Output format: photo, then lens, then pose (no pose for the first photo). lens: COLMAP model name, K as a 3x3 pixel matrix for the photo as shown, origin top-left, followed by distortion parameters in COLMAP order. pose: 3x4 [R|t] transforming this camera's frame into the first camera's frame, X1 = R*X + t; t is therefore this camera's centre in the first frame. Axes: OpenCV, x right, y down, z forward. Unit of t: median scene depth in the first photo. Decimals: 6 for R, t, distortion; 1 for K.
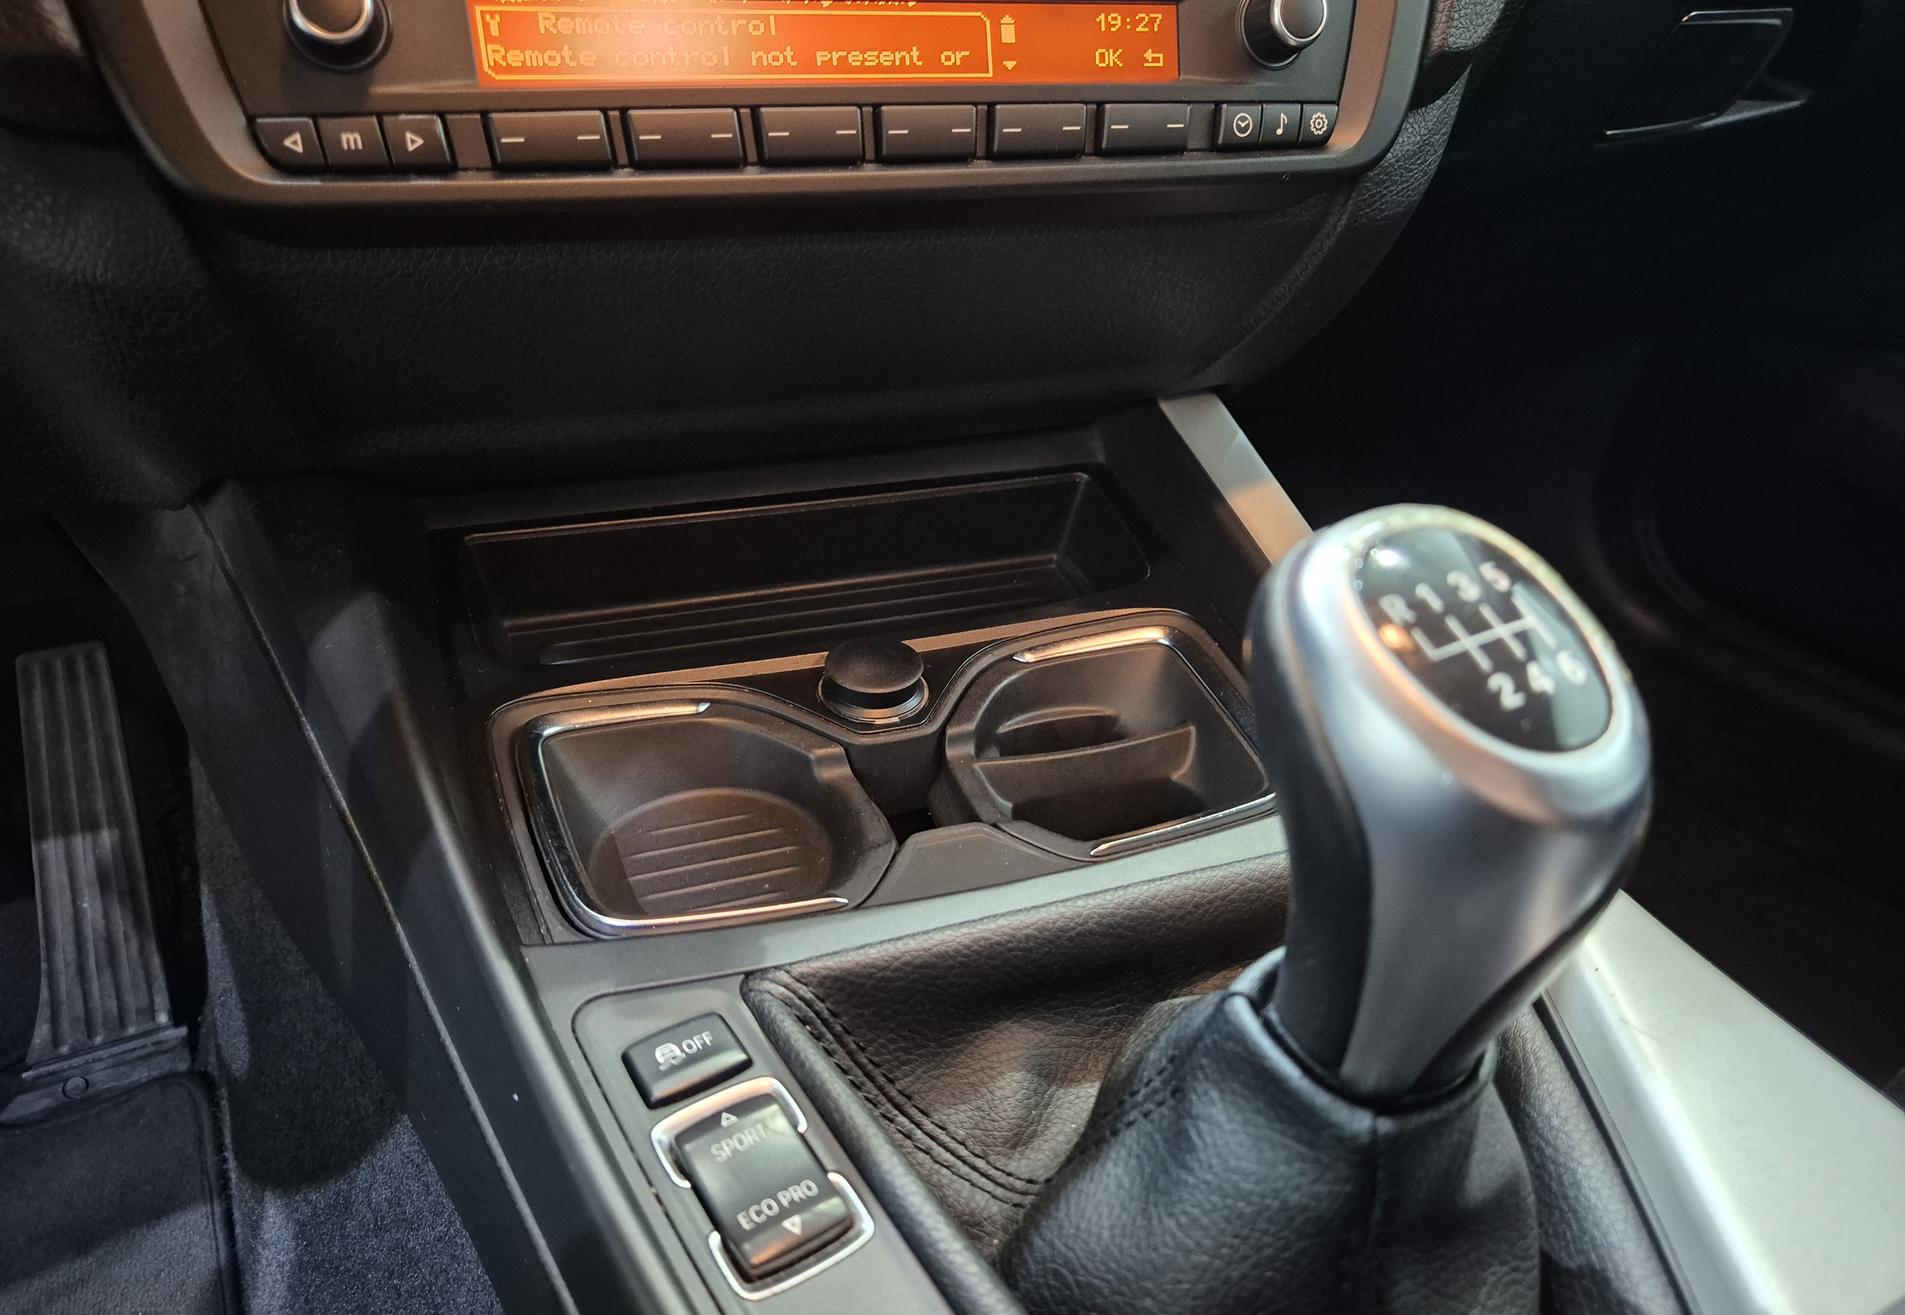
lens RADIAL K [[1316.3, 0, 923.0], [0, 1316.3, 658.7], [0, 0, 1]] dist [0.036766, -0.034276]
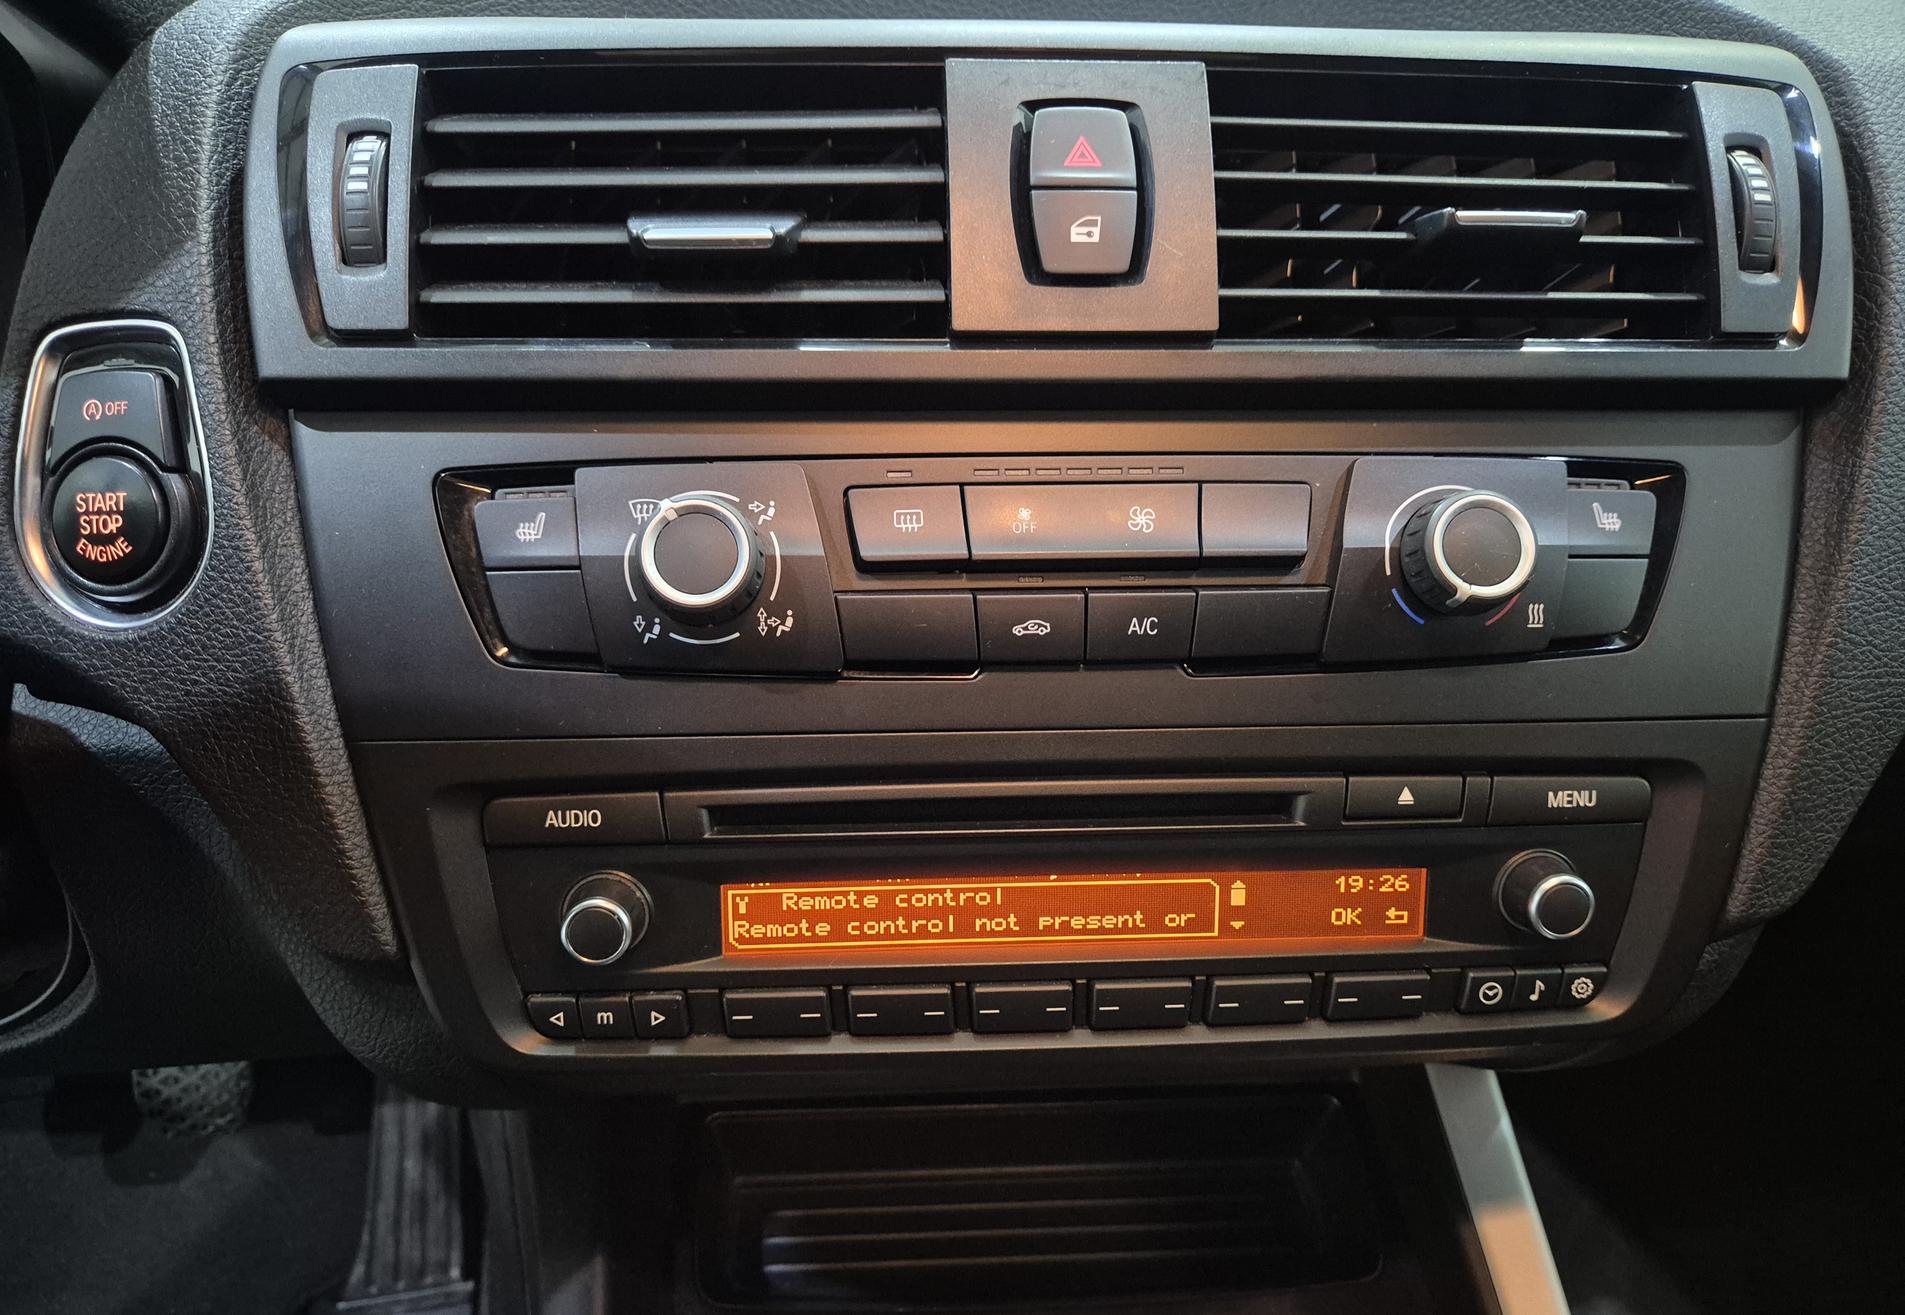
lens RADIAL K [[1316.3, 0, 923.0], [0, 1316.3, 658.7], [0, 0, 1]] dist [0.036766, -0.034276]
pose [[0.960667, 0.112696, -0.253807, 0.065690], [-0.127033, 0.991060, -0.040772, -0.556395], [0.246943, 0.071411, 0.966395, -0.034263]]
